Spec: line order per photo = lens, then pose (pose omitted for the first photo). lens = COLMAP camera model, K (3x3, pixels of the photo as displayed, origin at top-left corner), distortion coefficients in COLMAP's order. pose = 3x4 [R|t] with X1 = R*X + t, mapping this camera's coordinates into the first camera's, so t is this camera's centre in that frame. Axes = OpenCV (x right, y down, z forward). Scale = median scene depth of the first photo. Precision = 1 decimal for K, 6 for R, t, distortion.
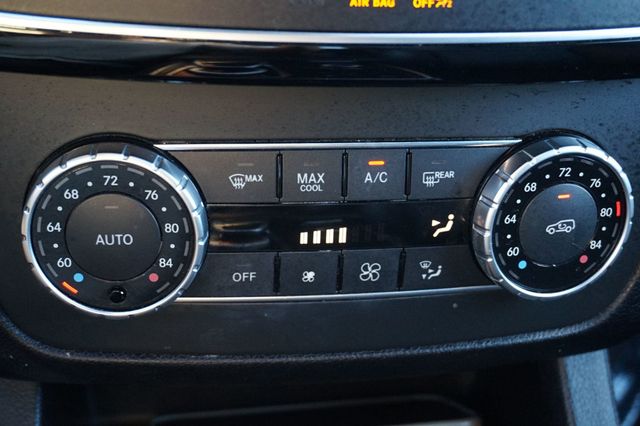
lens RADIAL K [[892.1, 0, 318.1], [0, 892.1, 212.7], [0, 0, 1]] dist [0.001733, 0.000000]
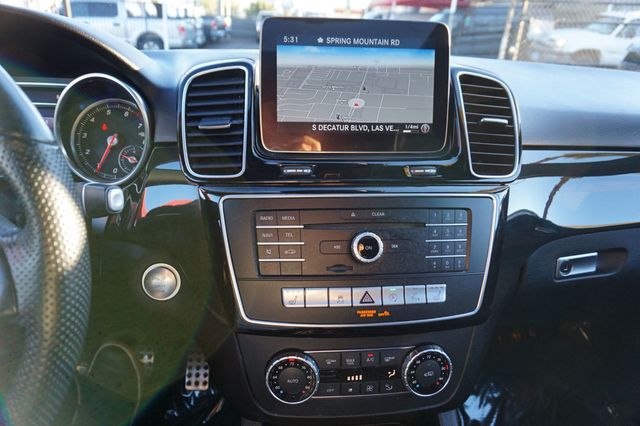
lens RADIAL K [[439.7, 0, 326.8], [0, 439.7, 214.3], [0, 0, 1]] dist [-0.035760, 0.023471]
pose [[0.997455, -0.022598, -0.067618, 0.025584], [0.008564, 0.979547, -0.201031, -0.238733], [0.070778, 0.199940, 0.977248, -0.692598]]
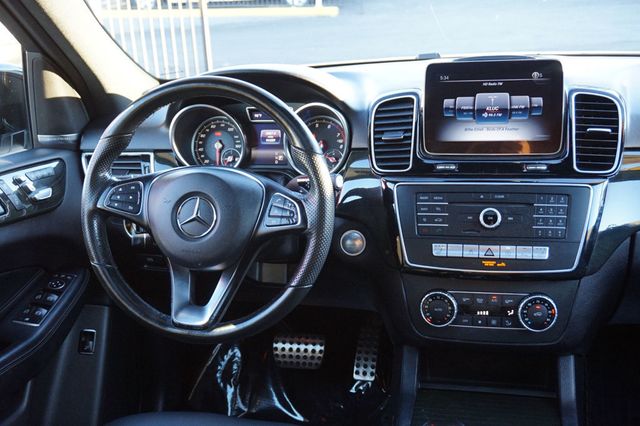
lens RADIAL K [[739.9, 0, 315.3], [0, 739.9, 221.4], [0, 0, 1]] dist [0.003229, 0.000000]
pose [[0.919036, 0.000090, -0.394174, 0.719294], [-0.096090, 0.969883, -0.223818, 0.507863], [0.382282, 0.243573, 0.891365, -2.867349]]
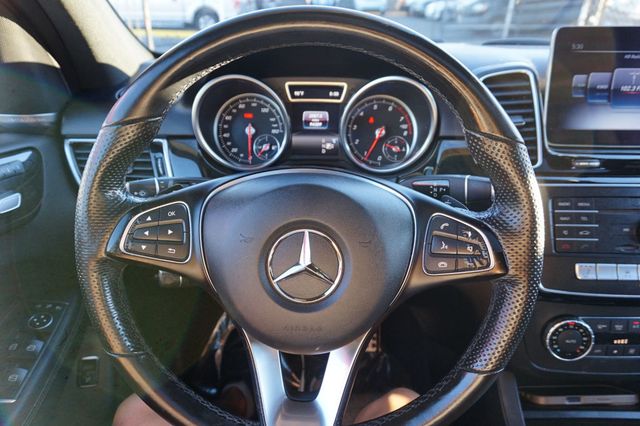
lens RADIAL K [[439.7, 0, 321.3], [0, 439.7, 215.0], [0, 0, 1]] dist [-0.035760, 0.023471]
pose [[0.985198, 0.002950, -0.171392, -0.938835], [-0.027893, 0.989285, -0.143307, -0.206687], [0.169133, 0.145966, 0.974724, -1.105256]]
